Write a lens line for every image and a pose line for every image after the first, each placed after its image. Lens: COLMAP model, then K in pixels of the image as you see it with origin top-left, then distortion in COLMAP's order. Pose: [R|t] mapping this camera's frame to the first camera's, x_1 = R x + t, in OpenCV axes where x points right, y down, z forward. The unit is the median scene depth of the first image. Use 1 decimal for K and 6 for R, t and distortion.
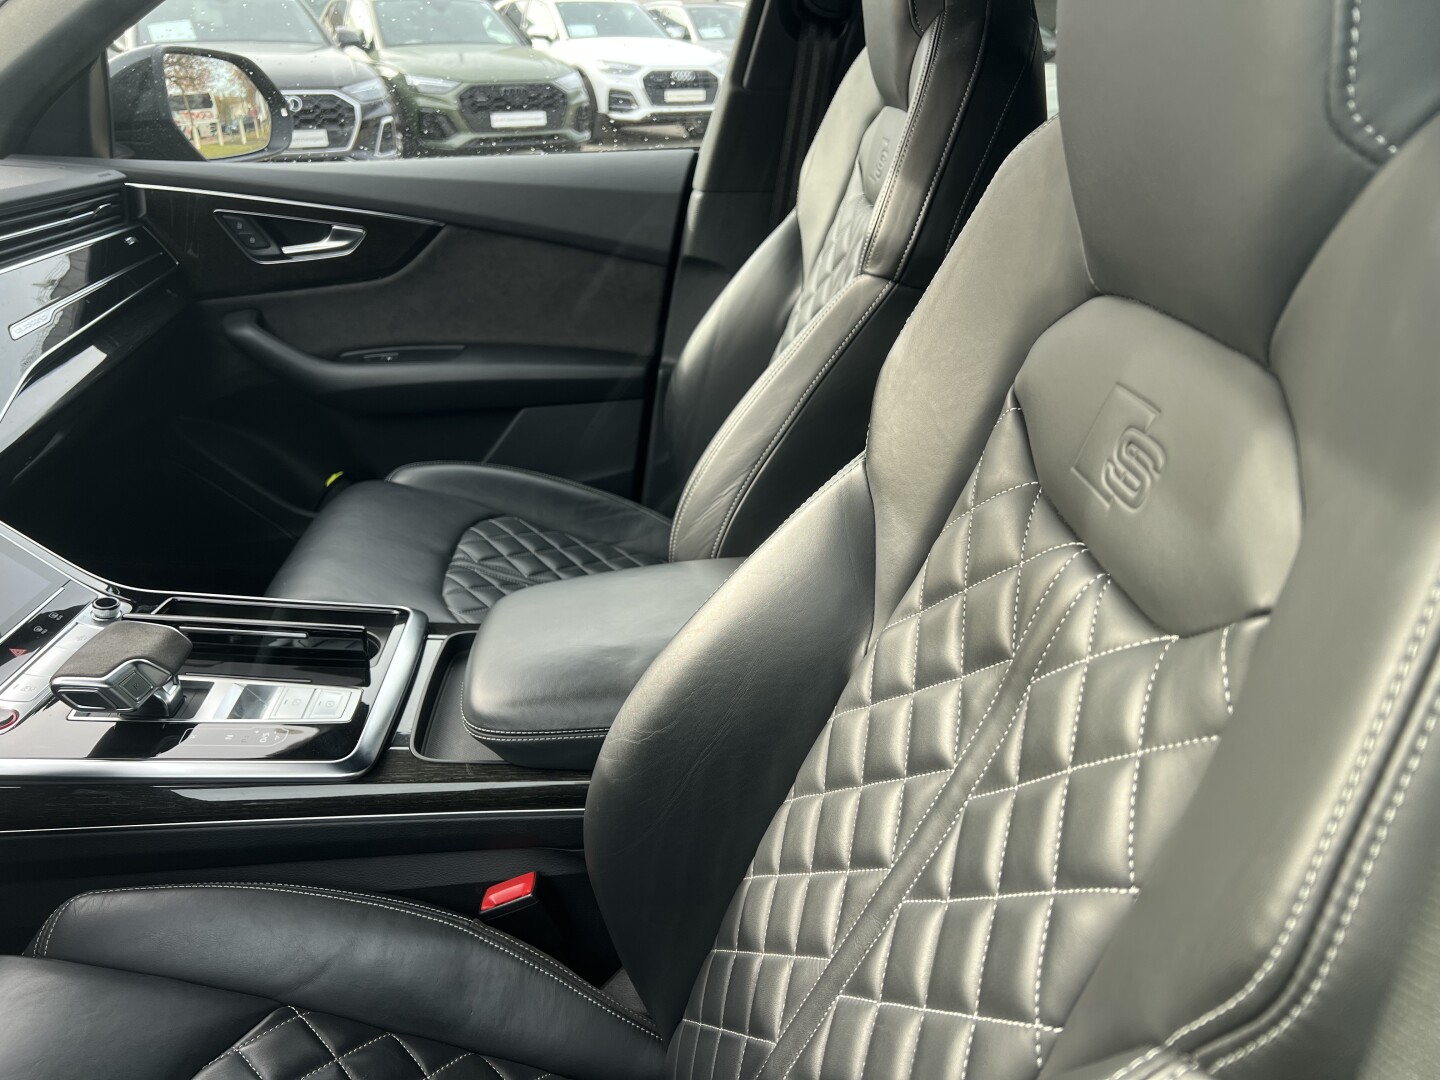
lens RADIAL K [[1090.7, 0, 729.1], [0, 1090.7, 546.7], [0, 0, 1]] dist [0.061259, -0.074467]
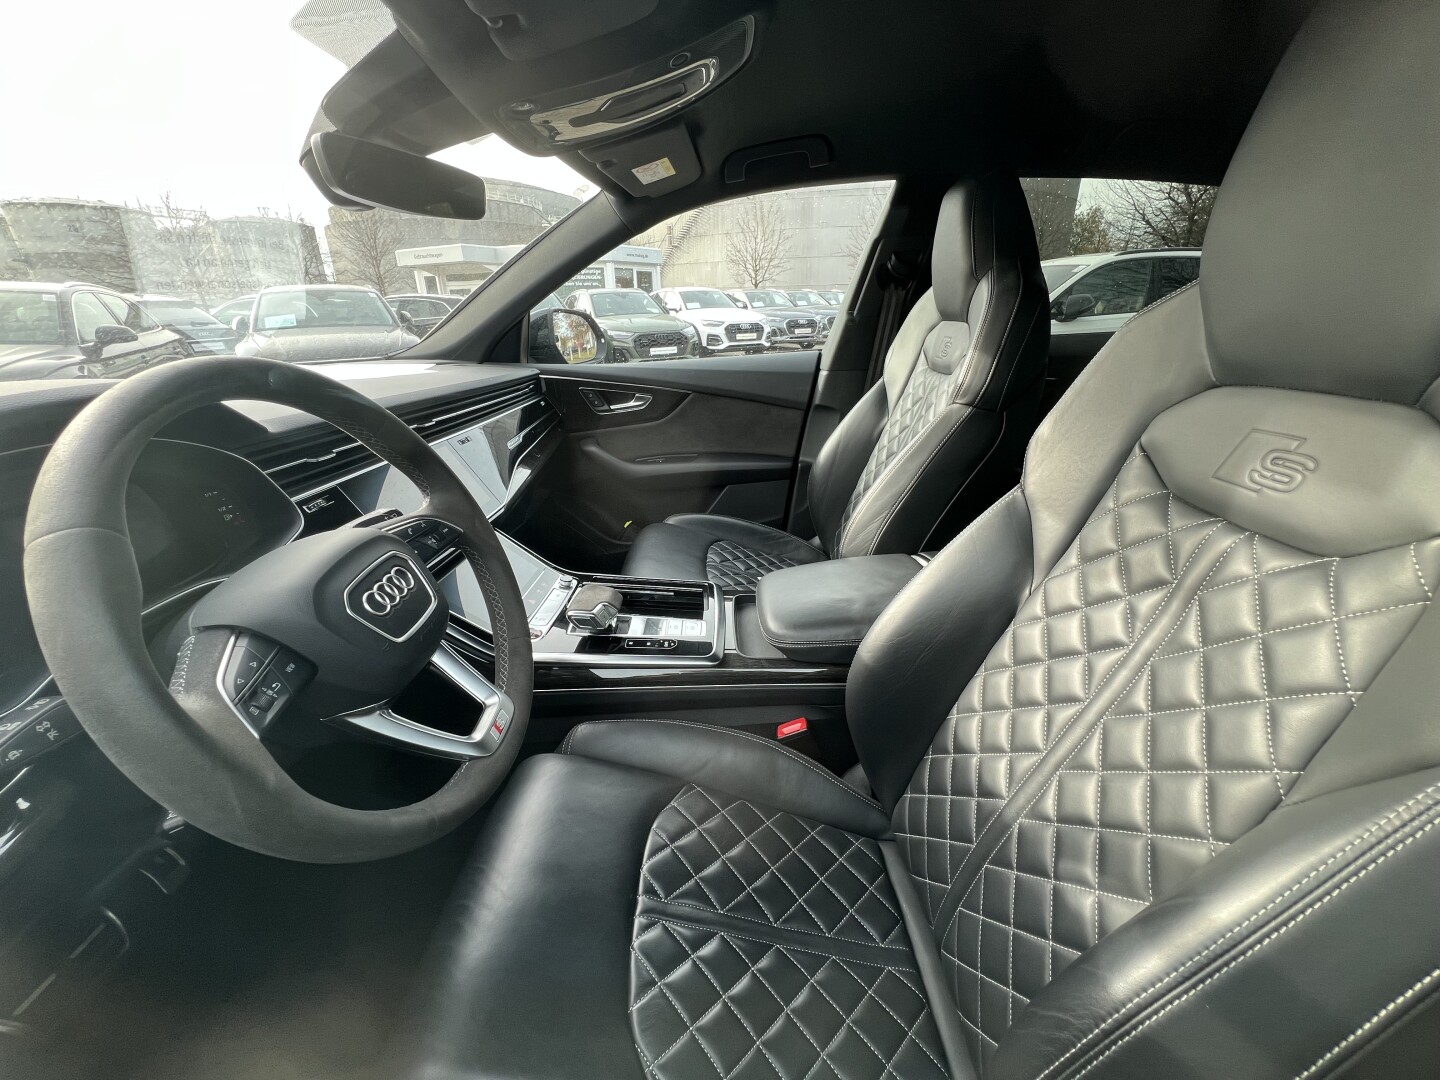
lens RADIAL K [[577.8, 0, 720.6], [0, 577.8, 546.1], [0, 0, 1]] dist [-0.000139, -0.000223]
pose [[0.997735, -0.007447, -0.066855, -0.155462], [0.004512, 0.999024, -0.043939, 0.027873], [0.067117, 0.043538, 0.996795, -0.006366]]
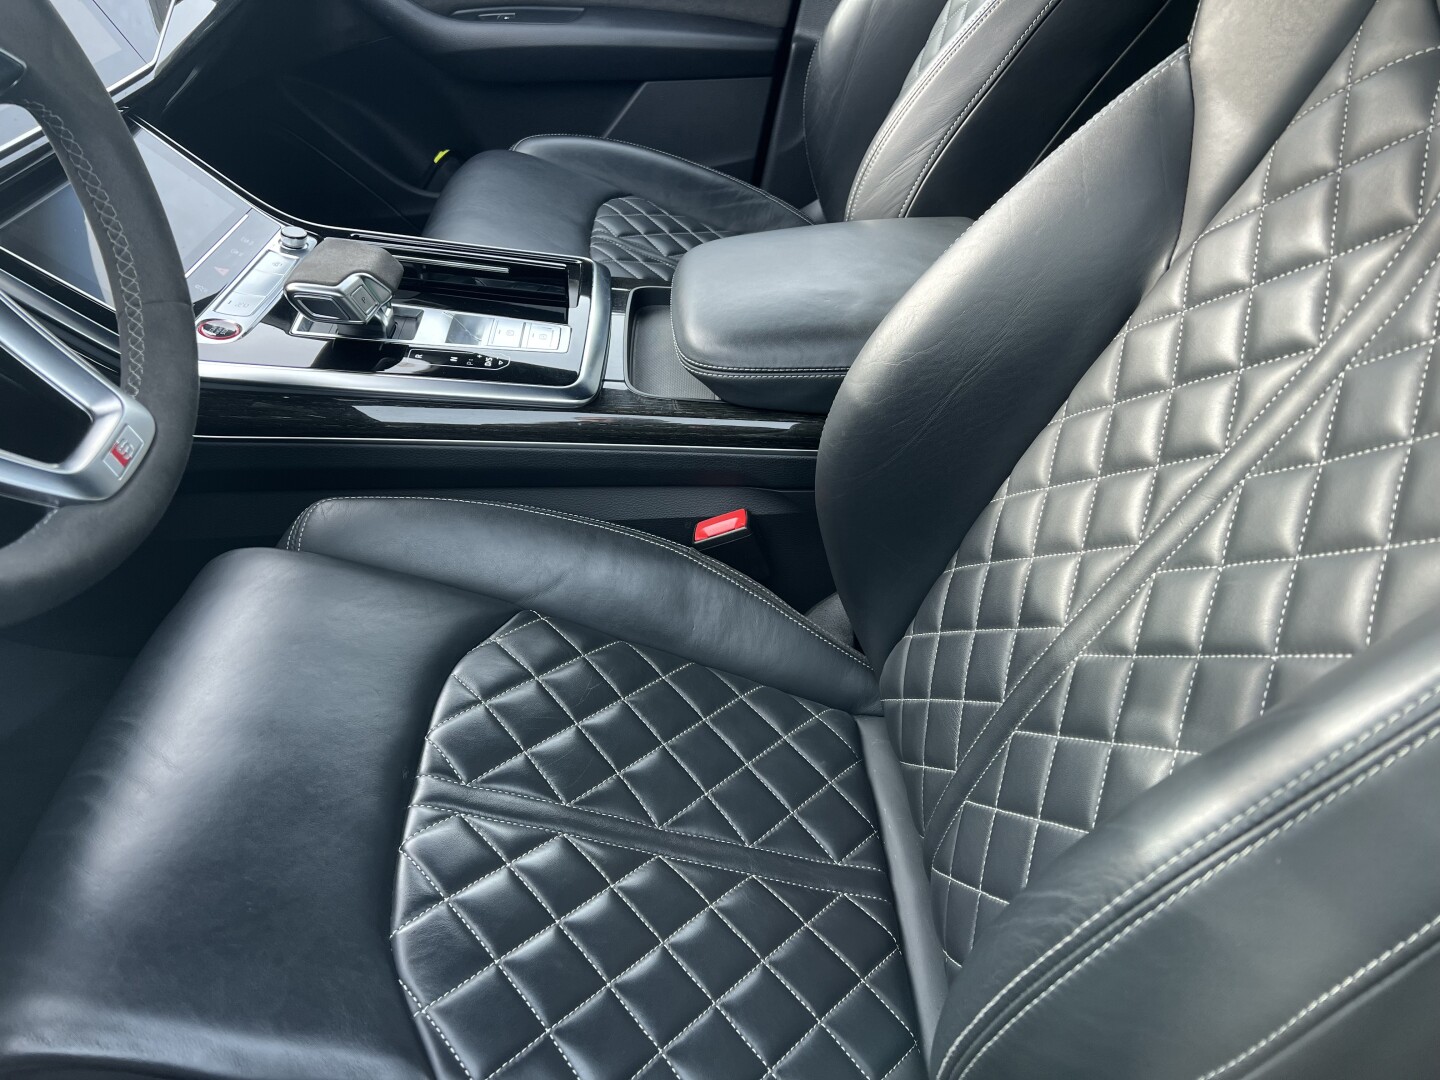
lens RADIAL K [[1087.6, 0, 719.6], [0, 1087.6, 543.5], [0, 0, 1]] dist [0.066220, -0.091140]
pose [[0.999054, 0.043412, -0.002518, -0.121426], [-0.041924, 0.976954, 0.209293, 0.070914], [0.011546, -0.208989, 0.977850, -0.004002]]
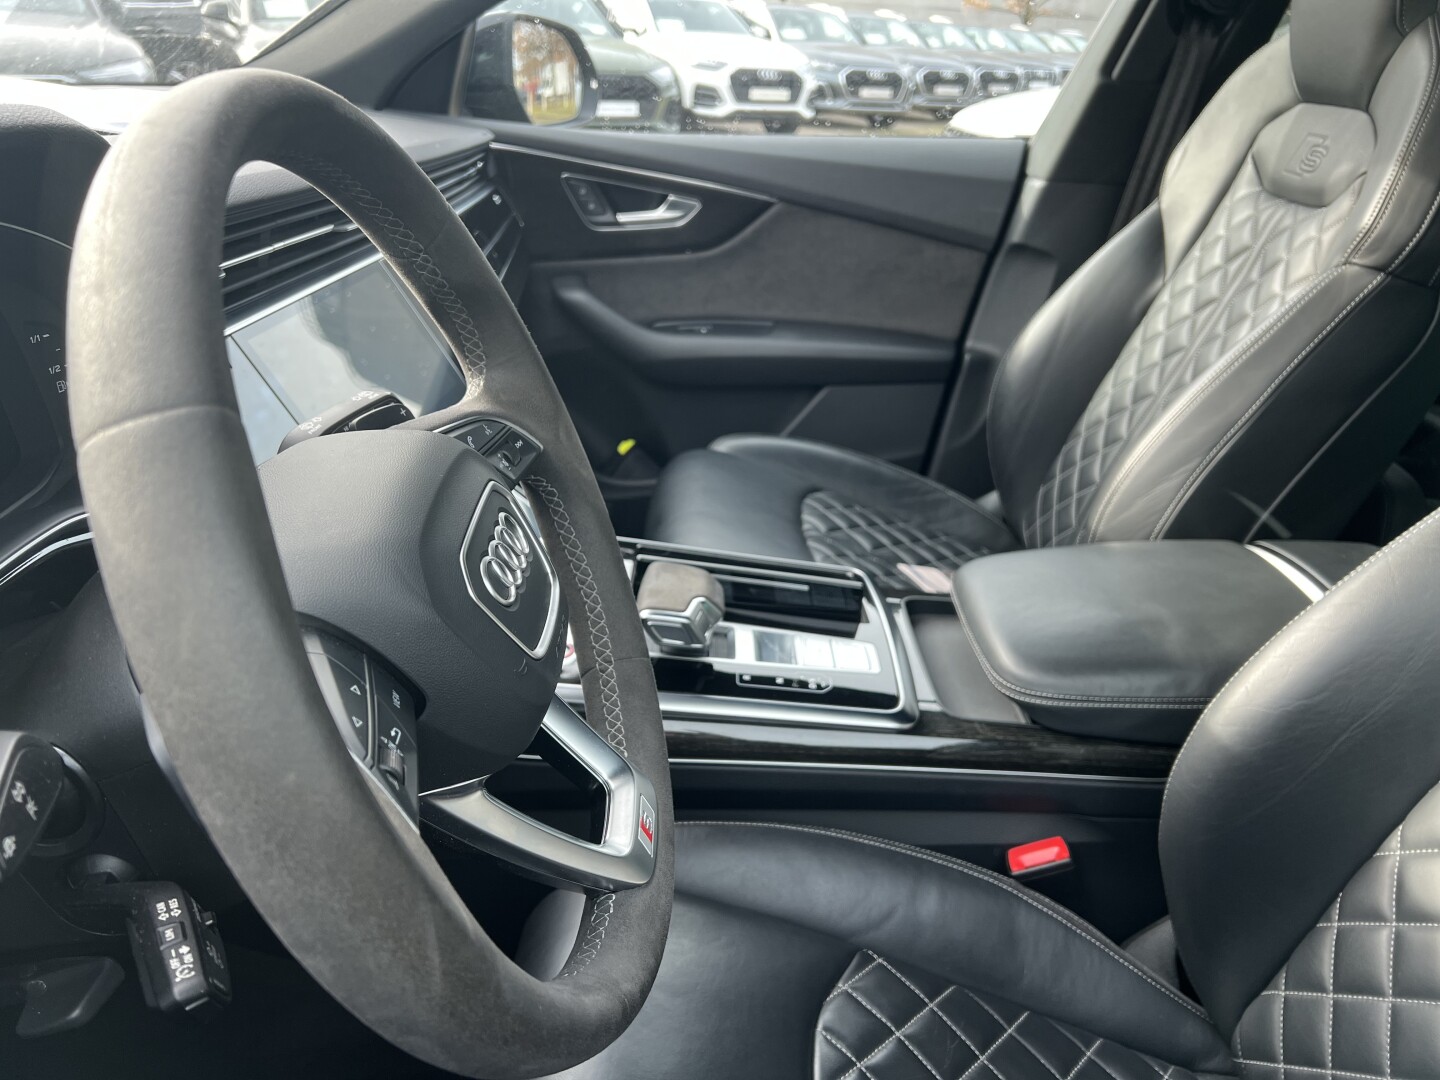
lens RADIAL K [[1093.5, 0, 720.4], [0, 1093.5, 530.4], [0, 0, 1]] dist [0.065340, -0.089874]
pose [[0.997895, 0.061186, -0.021499, -0.297789], [-0.061496, 0.998008, -0.014075, 0.030580], [0.020595, 0.015367, 0.999670, -0.010766]]
